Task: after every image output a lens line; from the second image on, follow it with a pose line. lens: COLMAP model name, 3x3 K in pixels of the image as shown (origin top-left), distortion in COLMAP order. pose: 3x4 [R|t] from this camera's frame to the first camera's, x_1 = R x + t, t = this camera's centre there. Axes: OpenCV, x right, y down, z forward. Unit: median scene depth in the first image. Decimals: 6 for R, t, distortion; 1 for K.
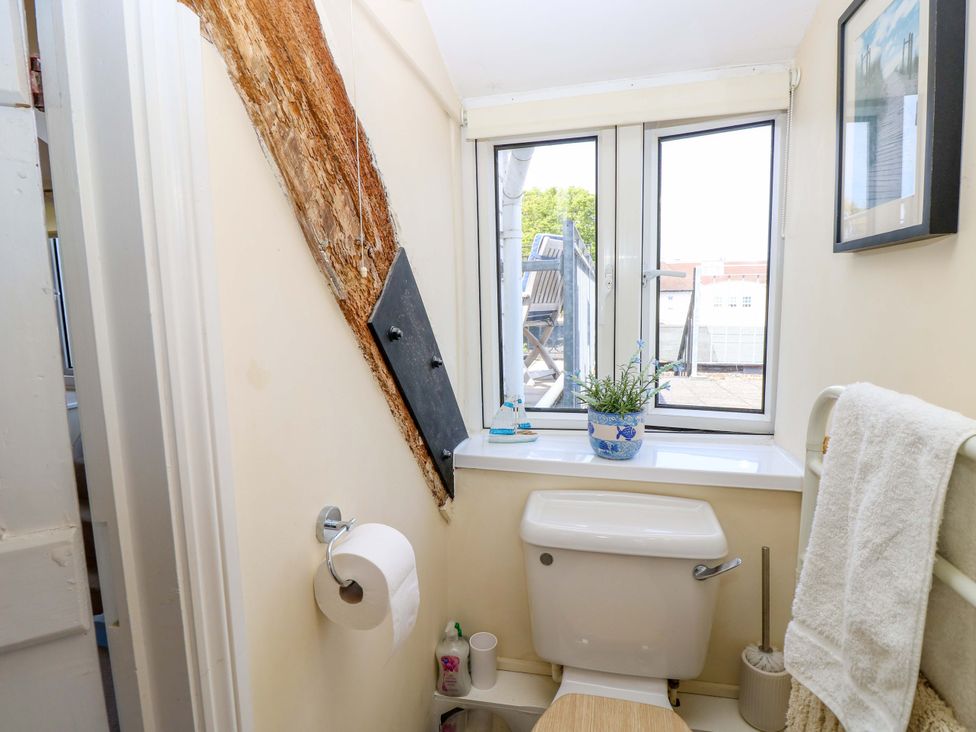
lens RADIAL K [[534.8, 0, 487.0], [0, 534.8, 361.3], [0, 0, 1]] dist [0.000632, -0.000483]
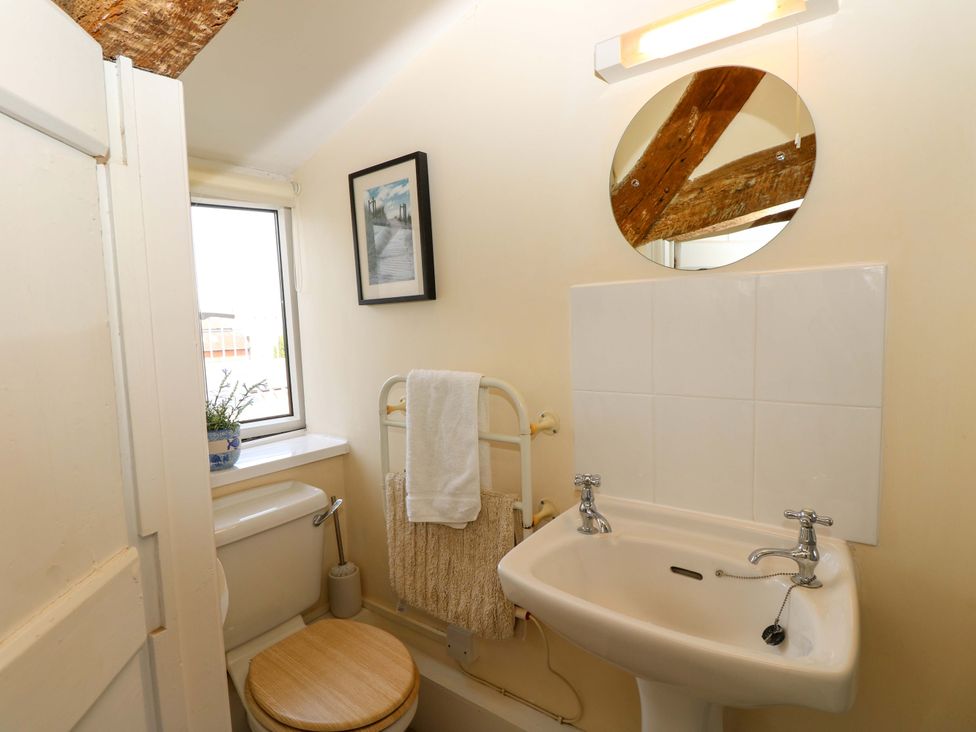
lens RADIAL K [[511.3, 0, 483.5], [0, 511.3, 365.2], [0, 0, 1]] dist [-0.002895, -0.001145]
pose [[0.408797, -0.067636, 0.910115, -0.645343], [0.131745, 0.991178, 0.014484, 0.017039], [-0.903066, 0.113982, 0.414101, -0.024988]]
